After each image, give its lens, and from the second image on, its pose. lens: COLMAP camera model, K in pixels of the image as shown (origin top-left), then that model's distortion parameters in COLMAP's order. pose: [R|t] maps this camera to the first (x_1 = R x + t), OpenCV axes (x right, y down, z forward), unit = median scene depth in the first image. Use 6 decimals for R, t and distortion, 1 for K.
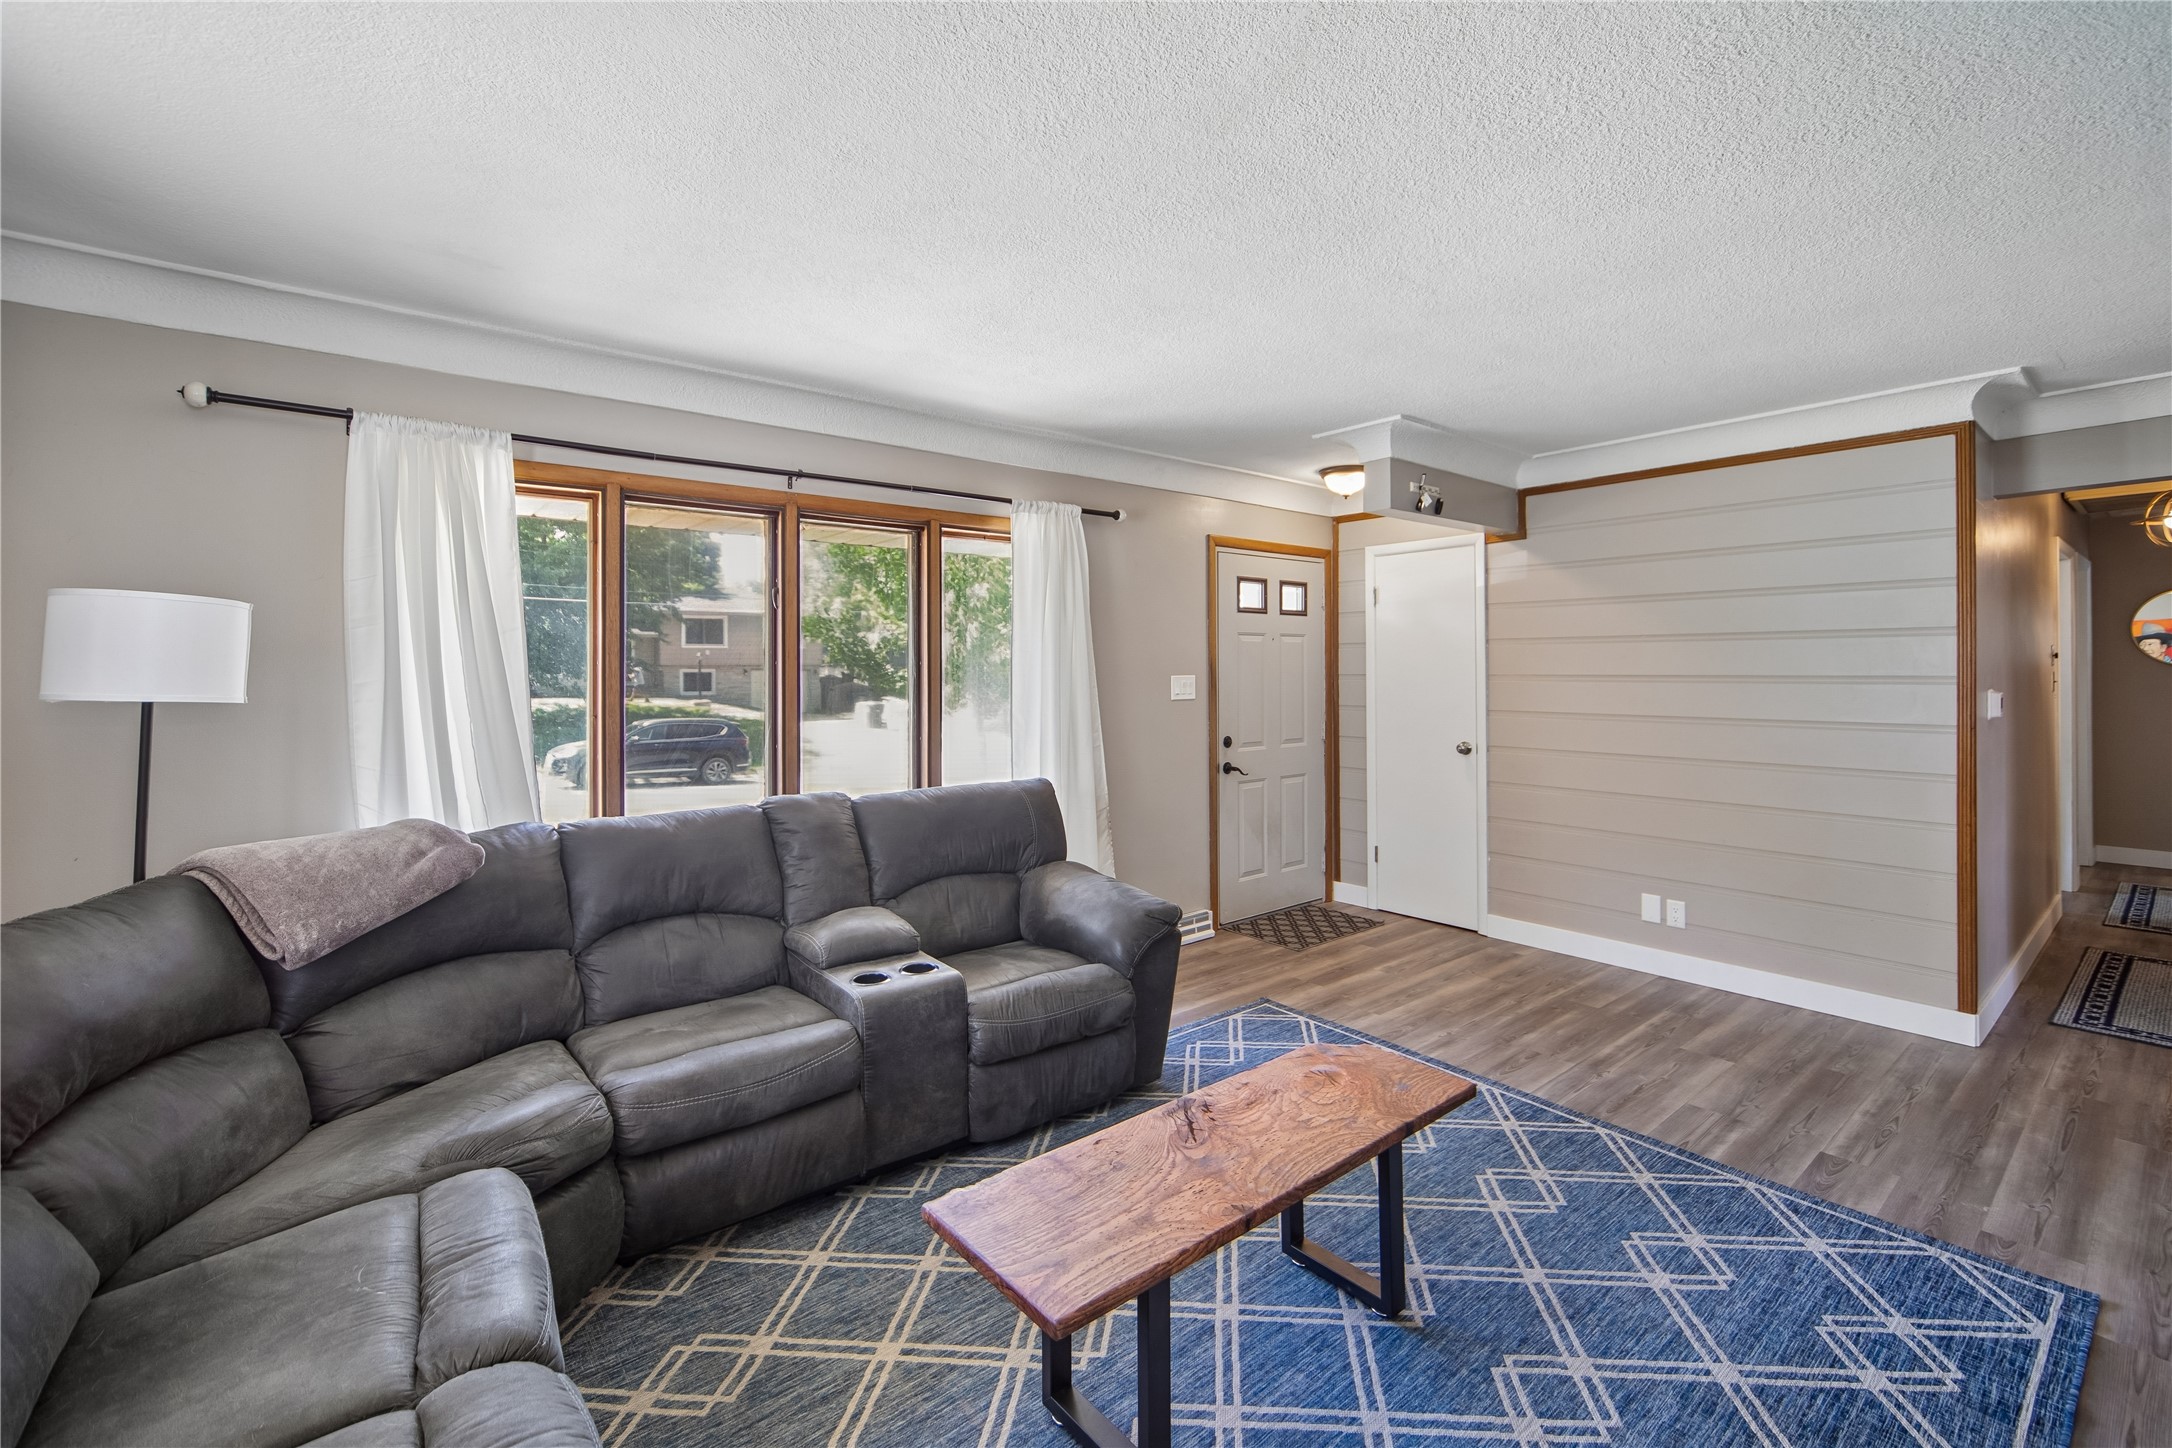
lens RADIAL K [[948.1, 0, 1084.0], [0, 948.1, 662.1], [0, 0, 1]] dist [-0.013756, 0.005502]
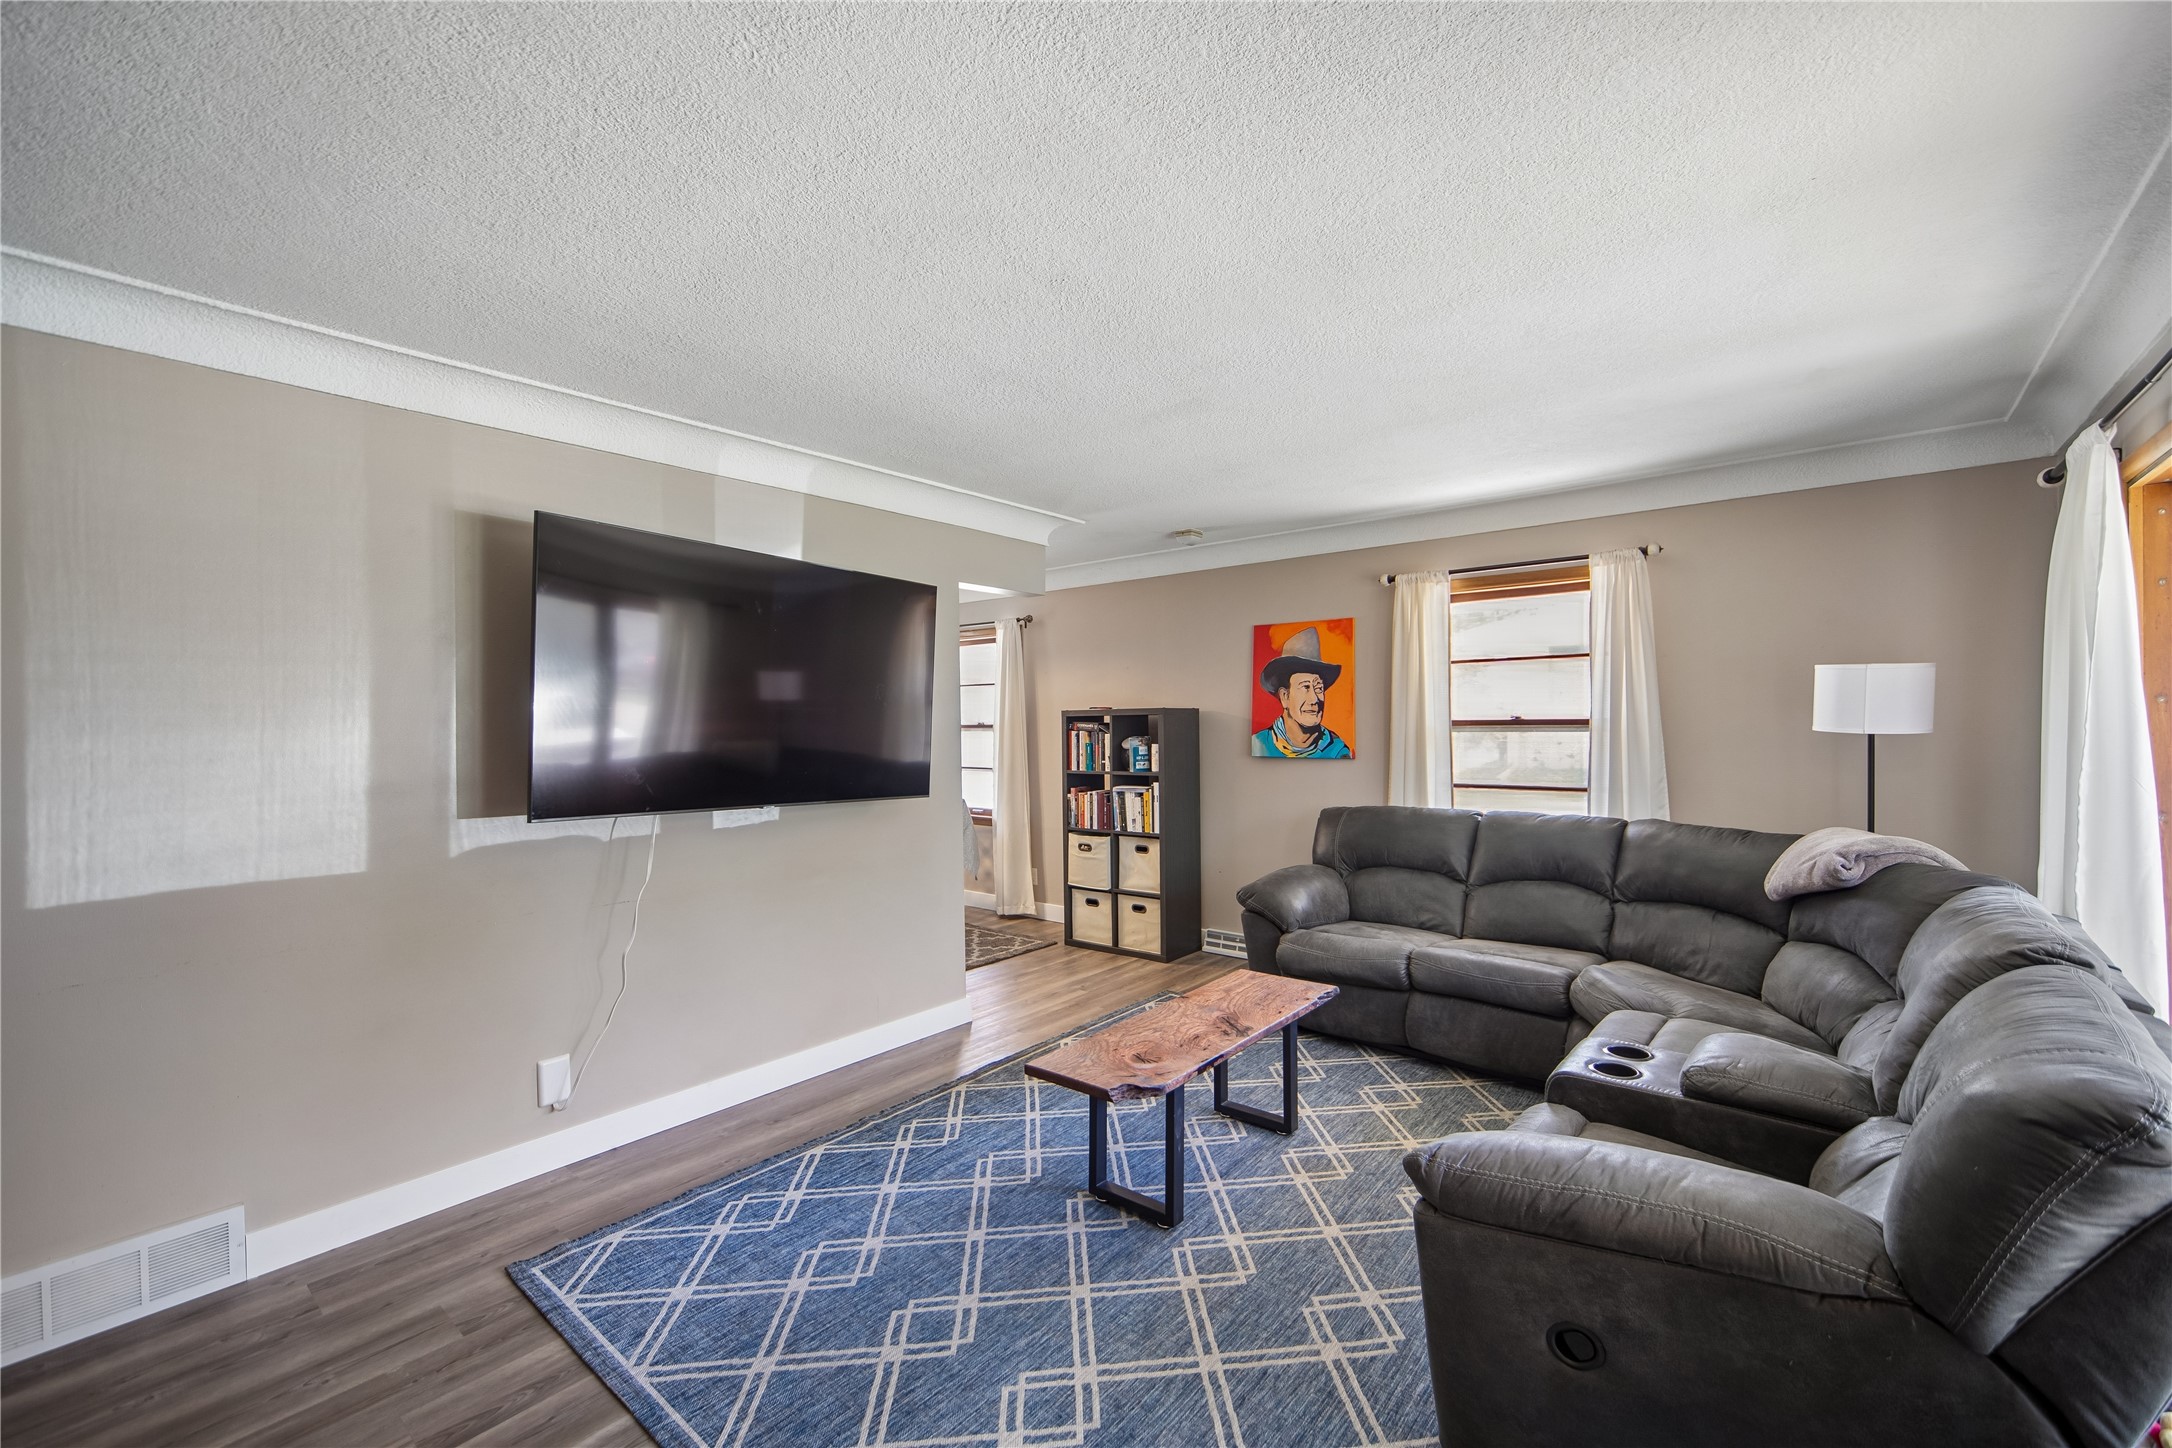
lens RADIAL K [[898.3, 0, 1090.0], [0, 898.3, 742.6], [0, 0, 1]] dist [-0.001983, 0.000105]
pose [[-0.979354, 0.018590, -0.201295, 0.535644], [0.015849, 0.999759, 0.015219, 0.015400], [0.201529, 0.011715, -0.979412, 2.060232]]
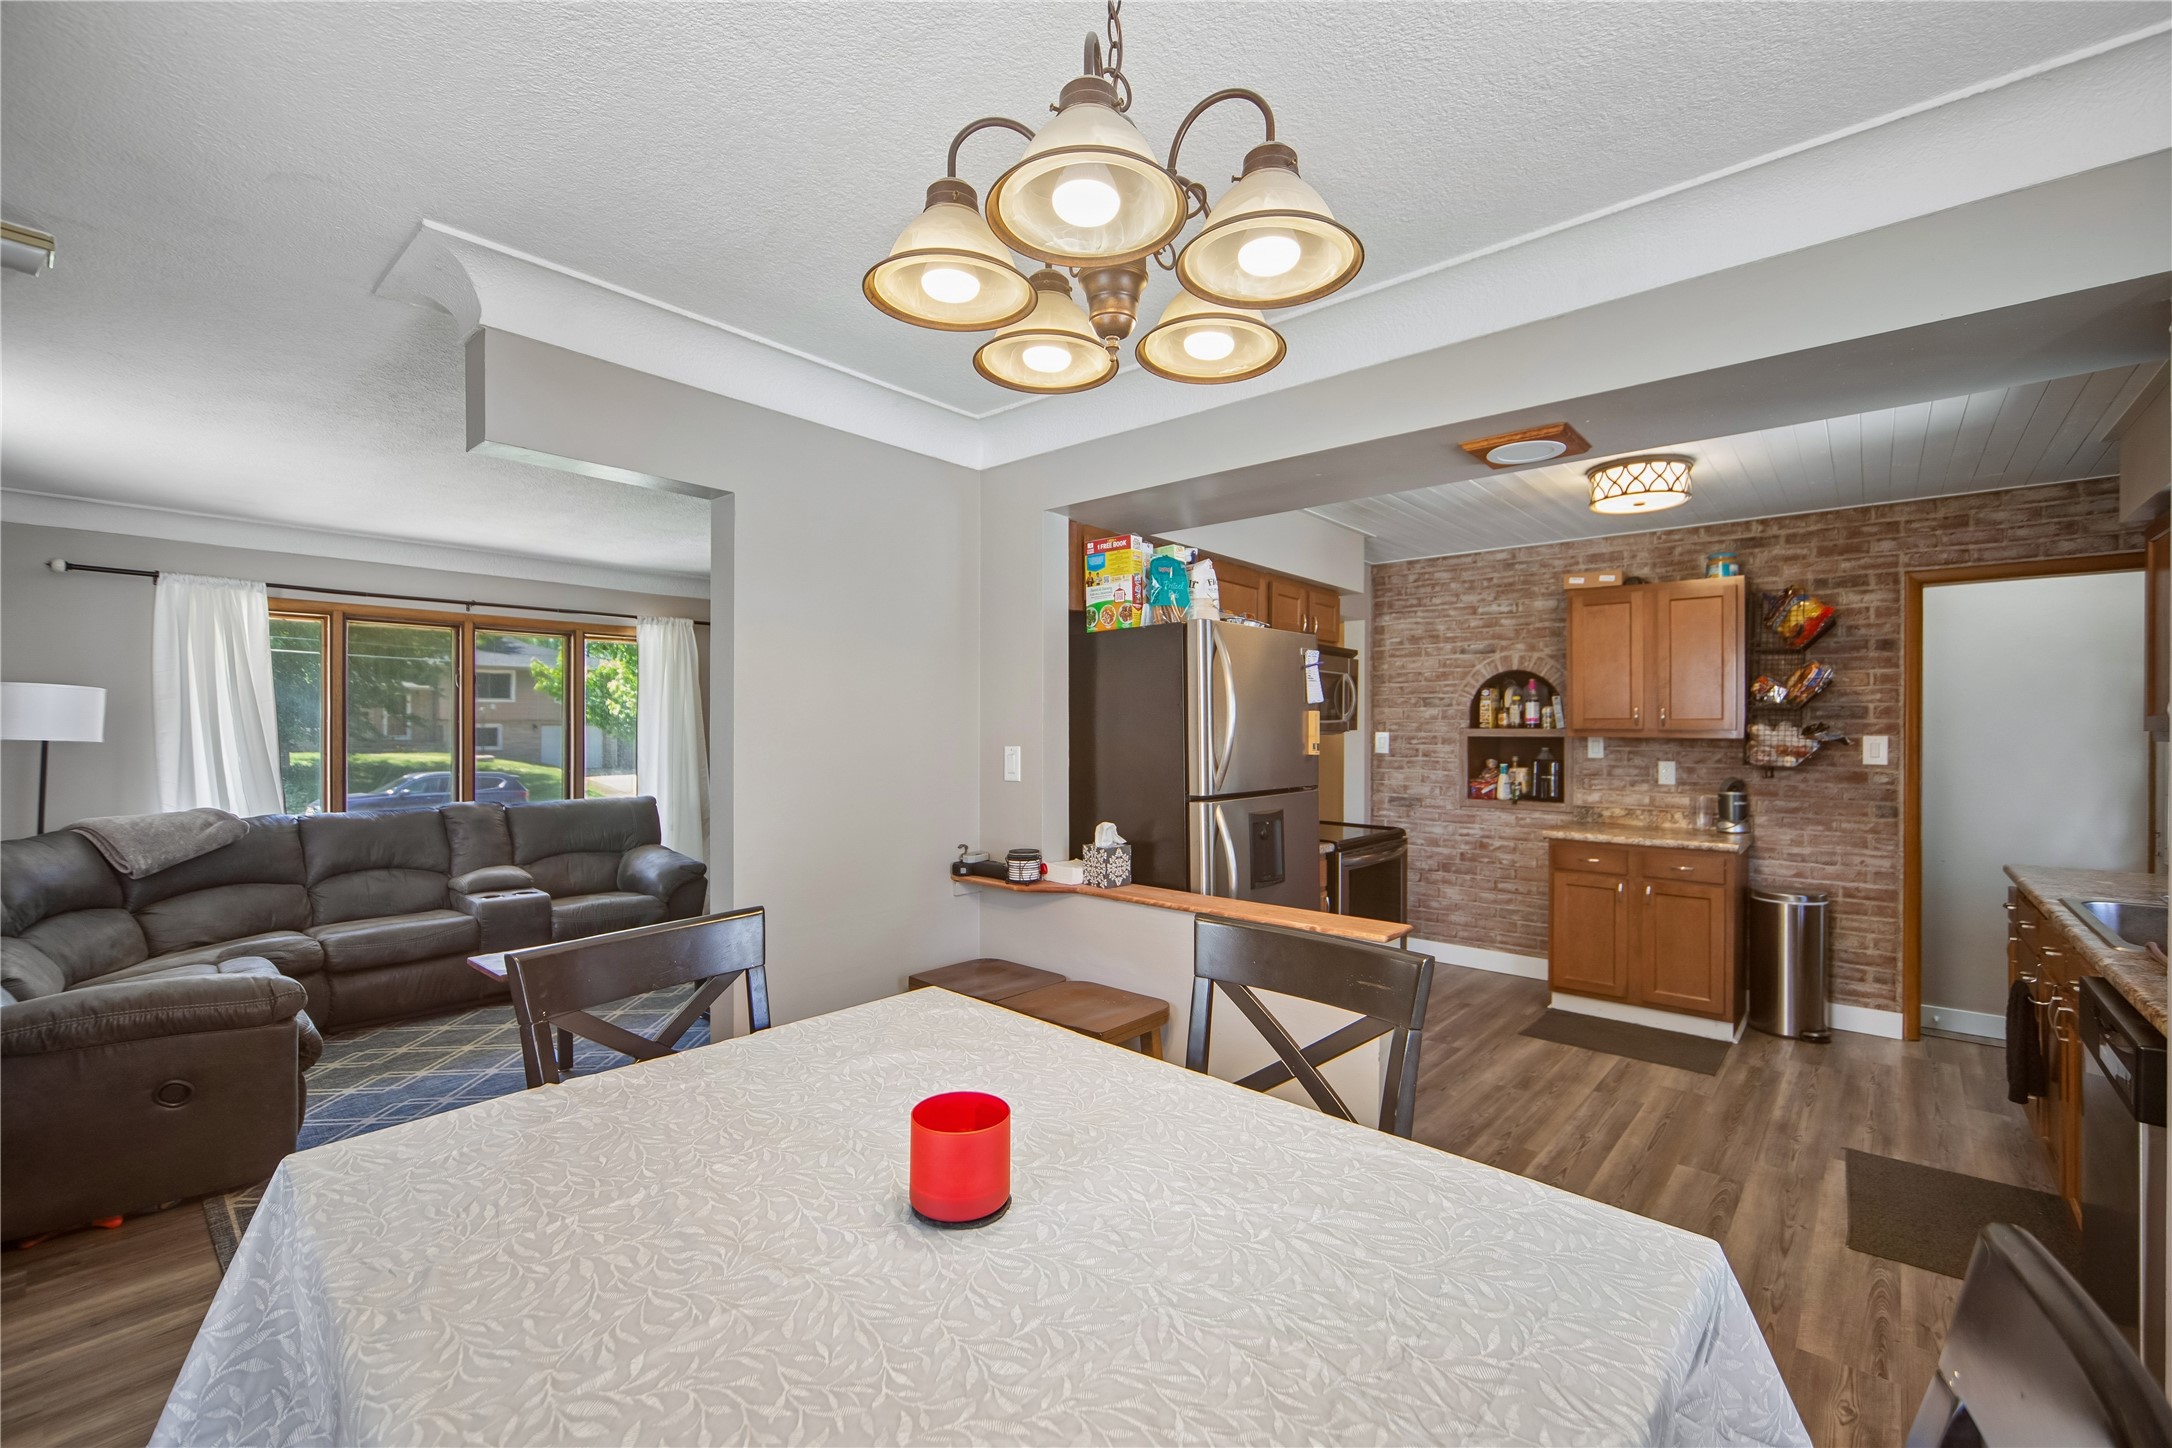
lens RADIAL K [[933.7, 0, 1086.0], [0, 933.7, 724.0], [0, 0, 1]] dist [-0.001690, 0.000848]
pose [[0.984471, 0.005148, 0.175470, 0.683909], [-0.005976, 0.999973, 0.004189, -0.011925], [-0.175444, -0.005173, 0.984476, -1.130693]]
